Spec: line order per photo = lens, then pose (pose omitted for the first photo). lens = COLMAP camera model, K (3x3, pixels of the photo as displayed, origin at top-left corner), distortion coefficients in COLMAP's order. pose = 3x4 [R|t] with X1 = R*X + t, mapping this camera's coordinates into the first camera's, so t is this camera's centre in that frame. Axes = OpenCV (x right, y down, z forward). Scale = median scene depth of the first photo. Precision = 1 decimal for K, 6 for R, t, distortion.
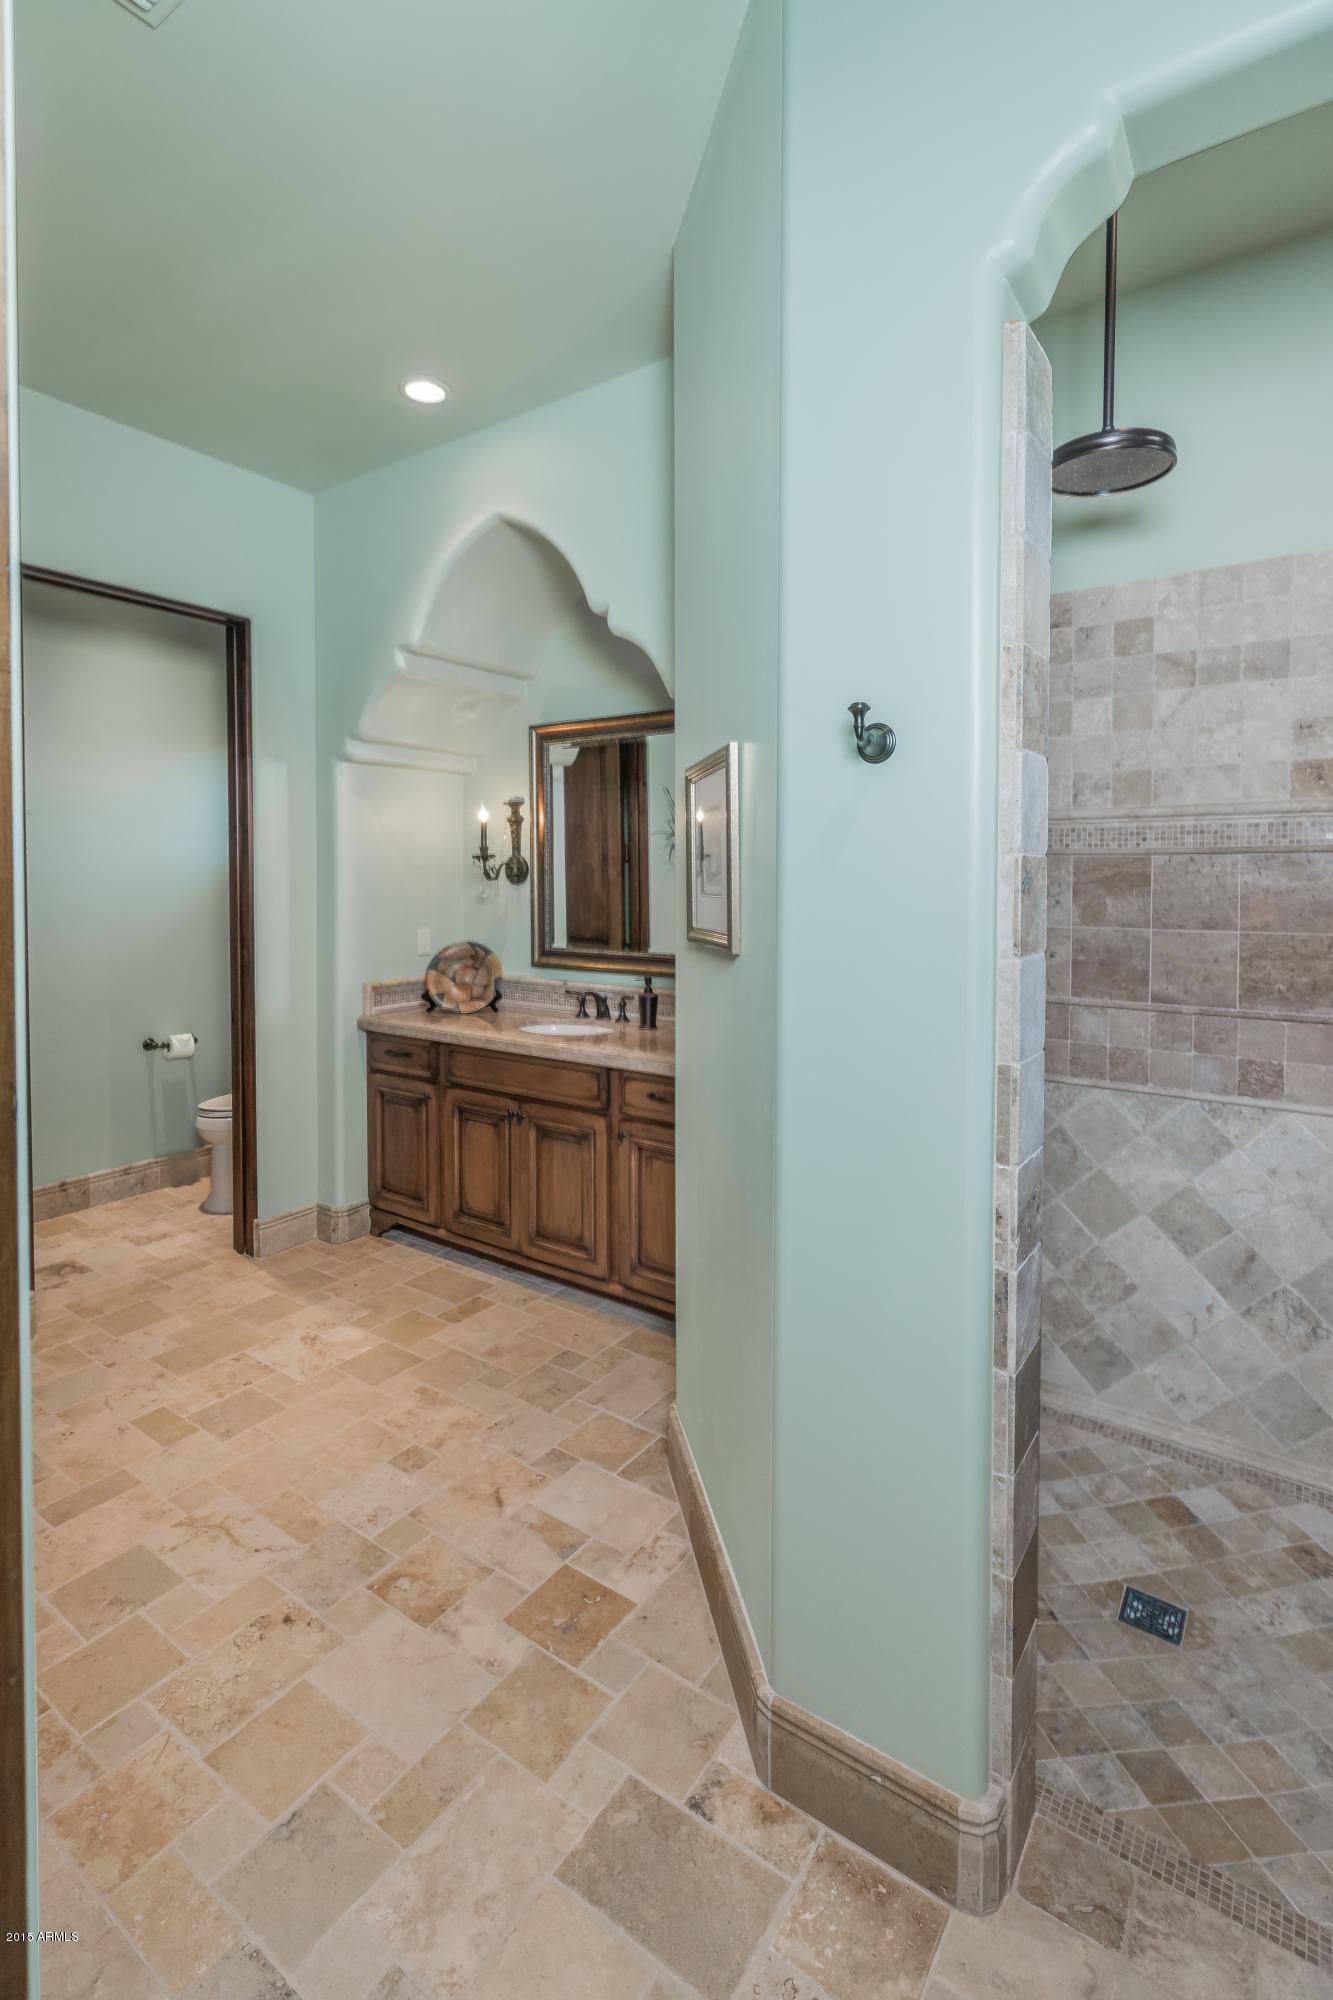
lens RADIAL K [[912.6, 0, 673.4], [0, 912.6, 1000.3], [0, 0, 1]] dist [-0.000646, -0.000227]
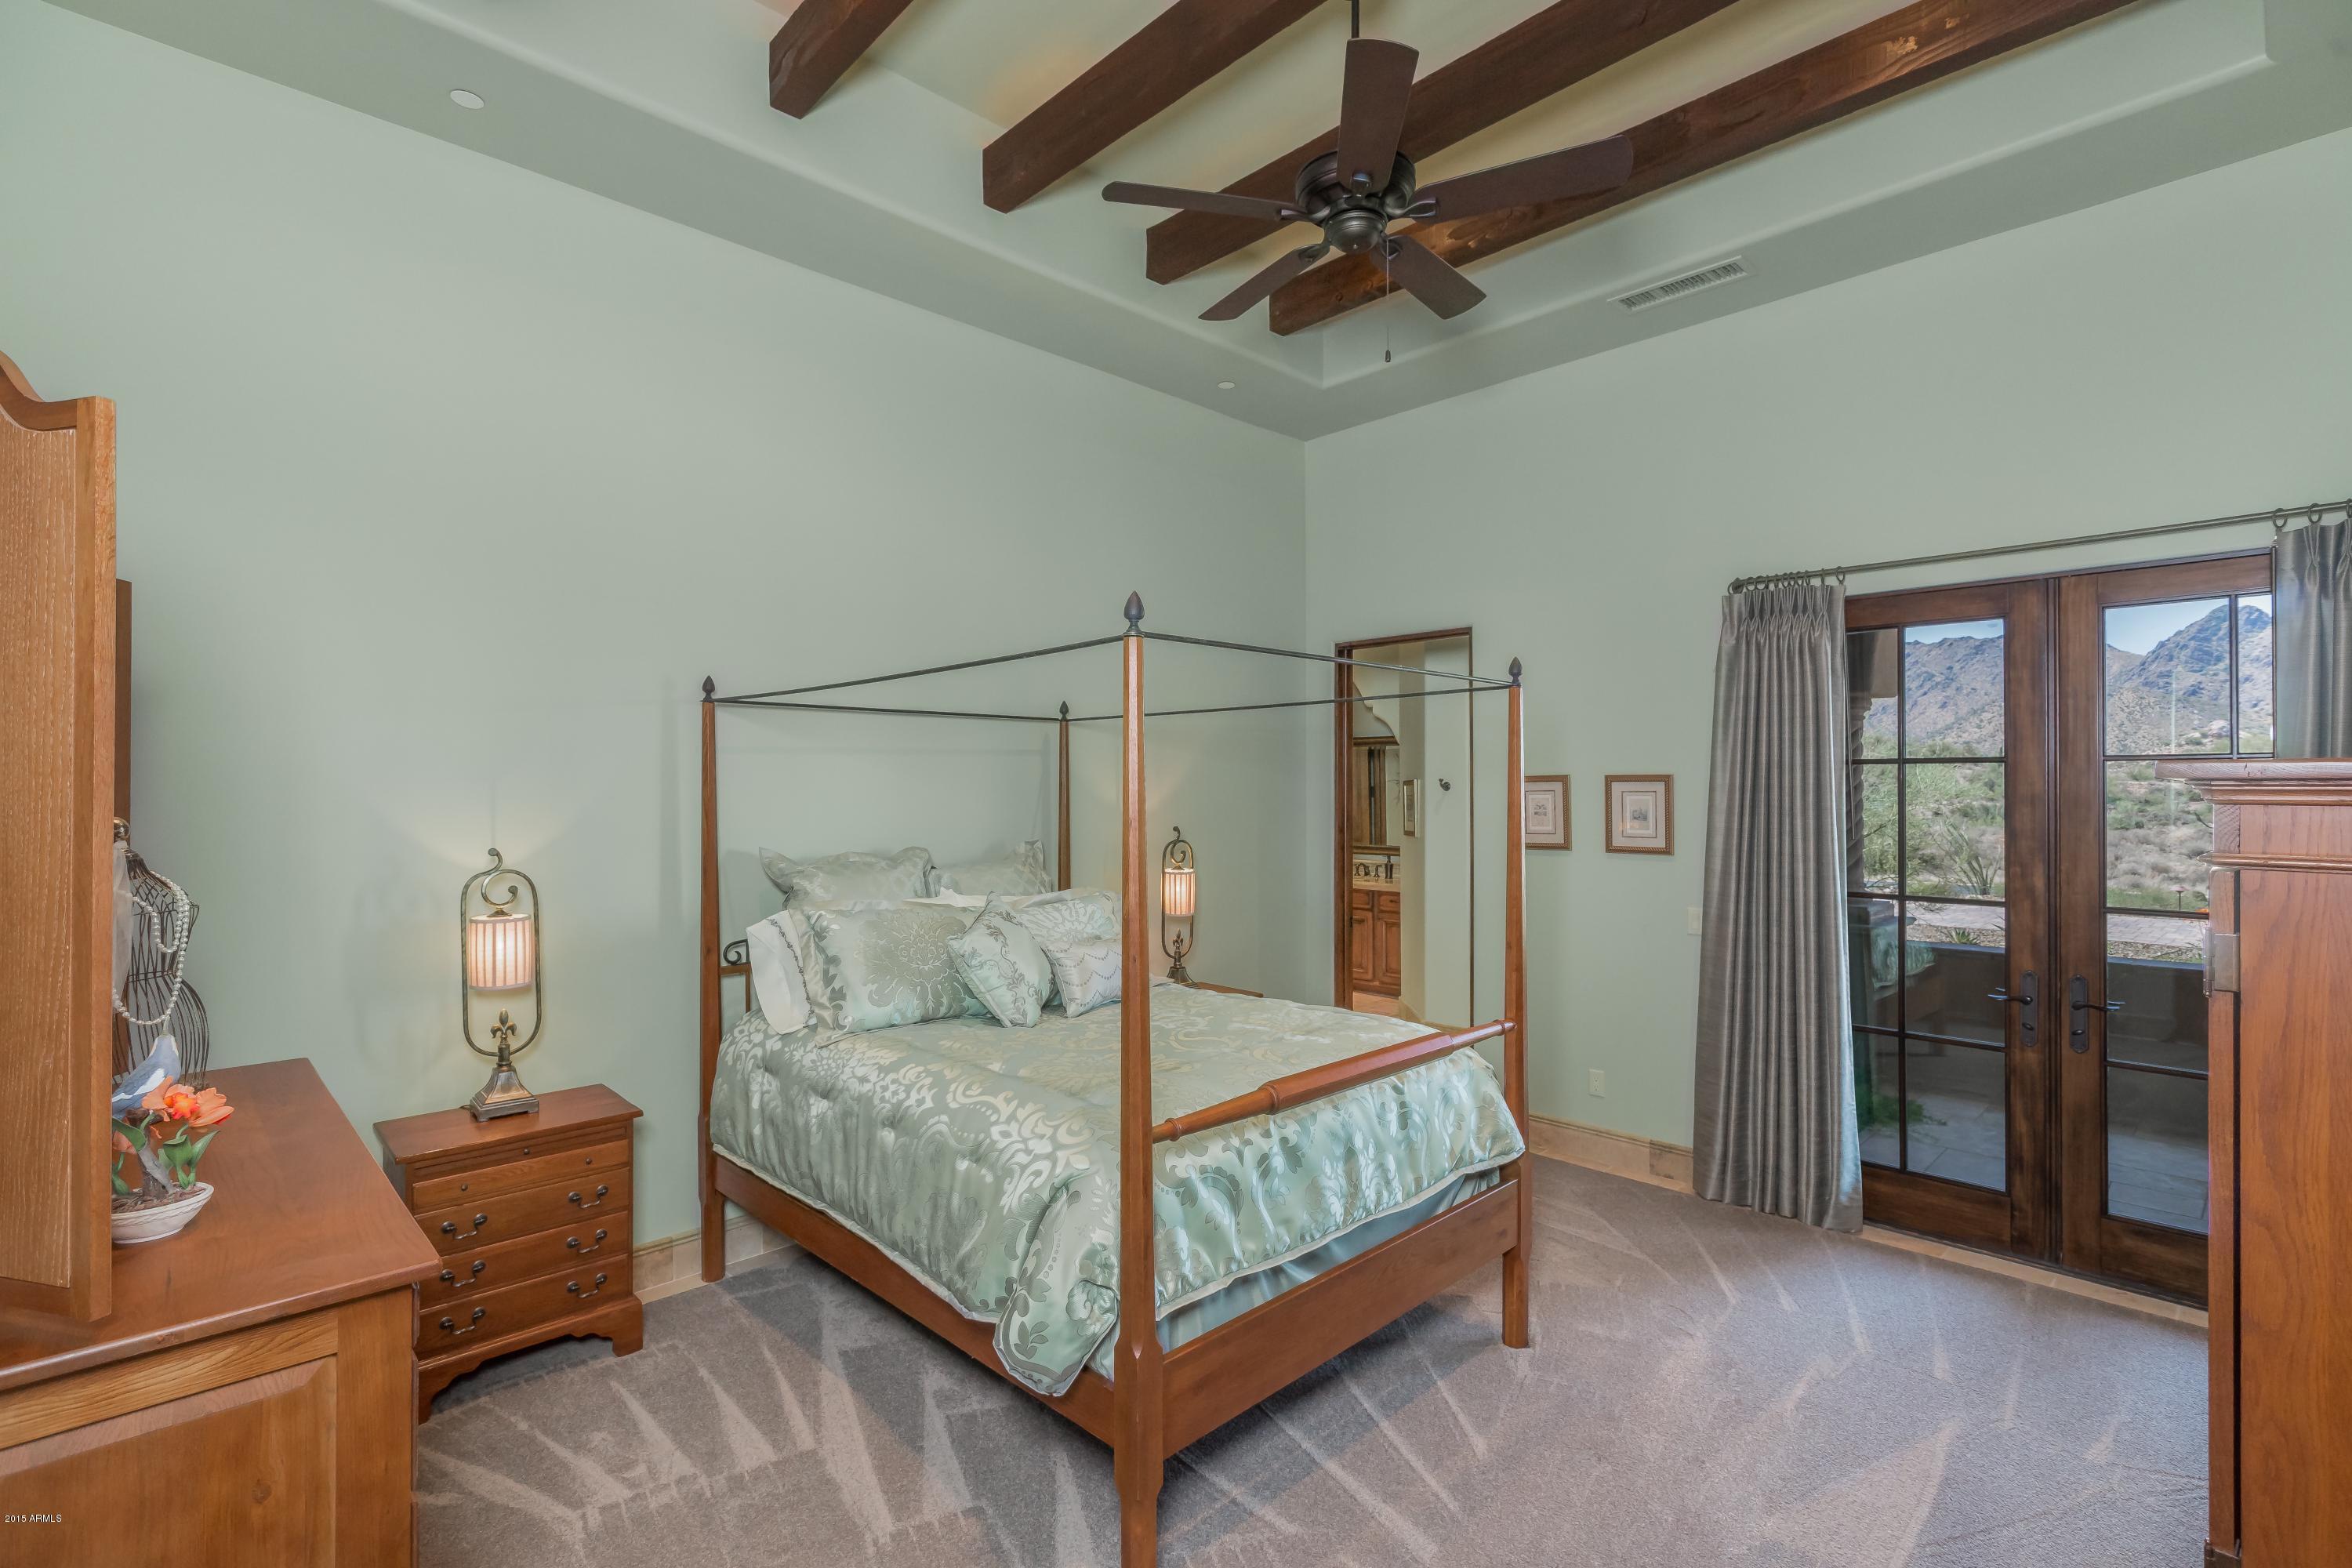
lens RADIAL K [[1073.2, 0, 1185.2], [0, 1073.2, 791.8], [0, 0, 1]] dist [-0.000646, -0.000227]
pose [[0.979433, -0.013963, -0.201286, 0.016940], [-0.011245, 0.992275, -0.123548, 0.144315], [0.201456, 0.123271, 0.971710, -1.651791]]
